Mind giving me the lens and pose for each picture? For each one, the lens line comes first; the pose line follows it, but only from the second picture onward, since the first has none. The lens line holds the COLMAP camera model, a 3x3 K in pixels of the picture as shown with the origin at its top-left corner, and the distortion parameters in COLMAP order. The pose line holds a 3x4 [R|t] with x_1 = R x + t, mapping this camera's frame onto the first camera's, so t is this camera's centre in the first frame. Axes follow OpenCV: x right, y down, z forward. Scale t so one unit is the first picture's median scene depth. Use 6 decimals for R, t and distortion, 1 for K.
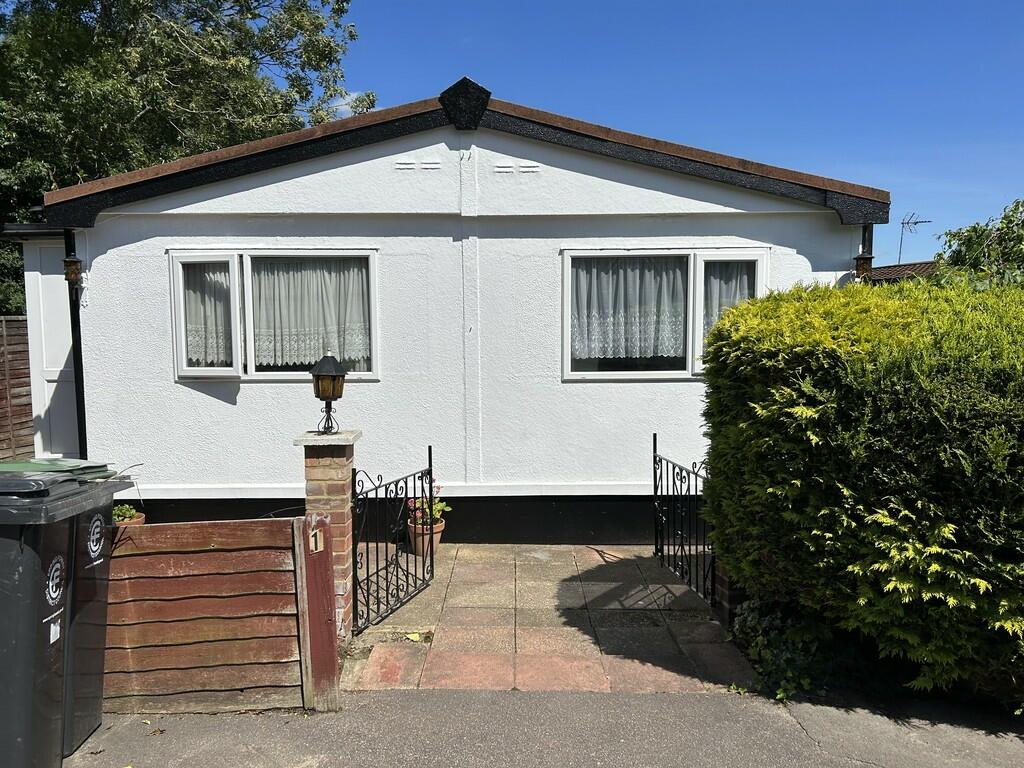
lens RADIAL K [[782.1, 0, 511.4], [0, 782.1, 390.1], [0, 0, 1]] dist [0.010599, -0.004036]
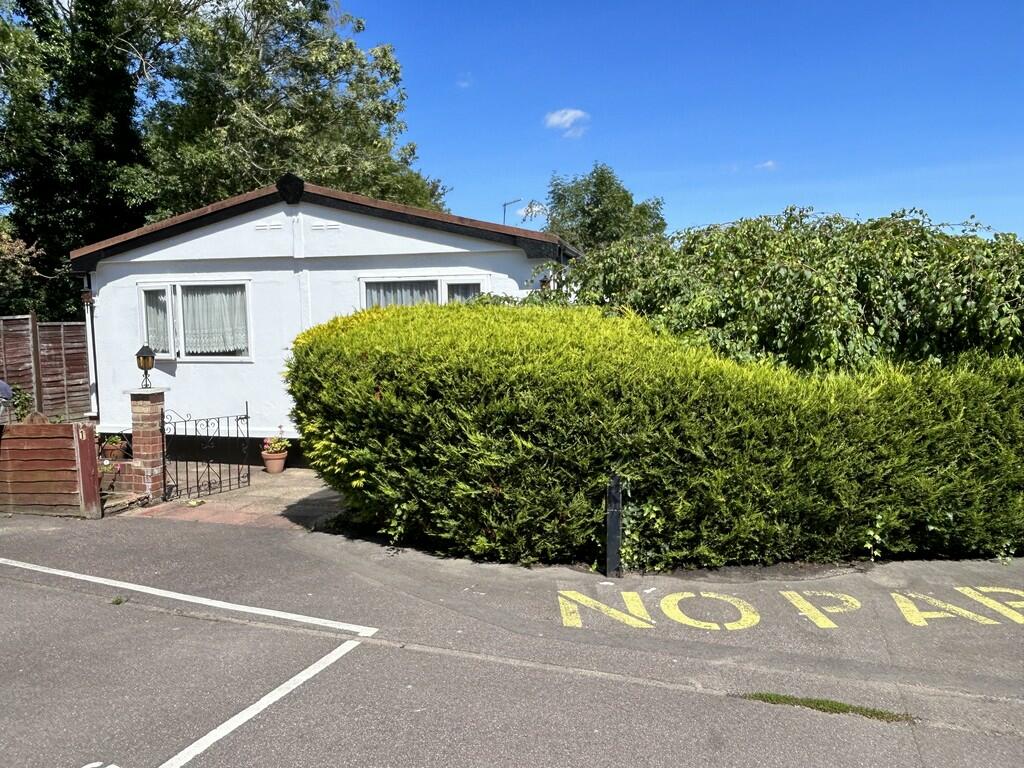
lens RADIAL K [[712.6, 0, 512.6], [0, 712.6, 382.7], [0, 0, 1]] dist [-0.043748, -0.000212]
pose [[0.982591, 0.011650, -0.185415, 0.626071], [-0.011428, 0.999932, 0.002266, 0.020334], [0.185428, -0.000108, 0.982658, -0.313304]]
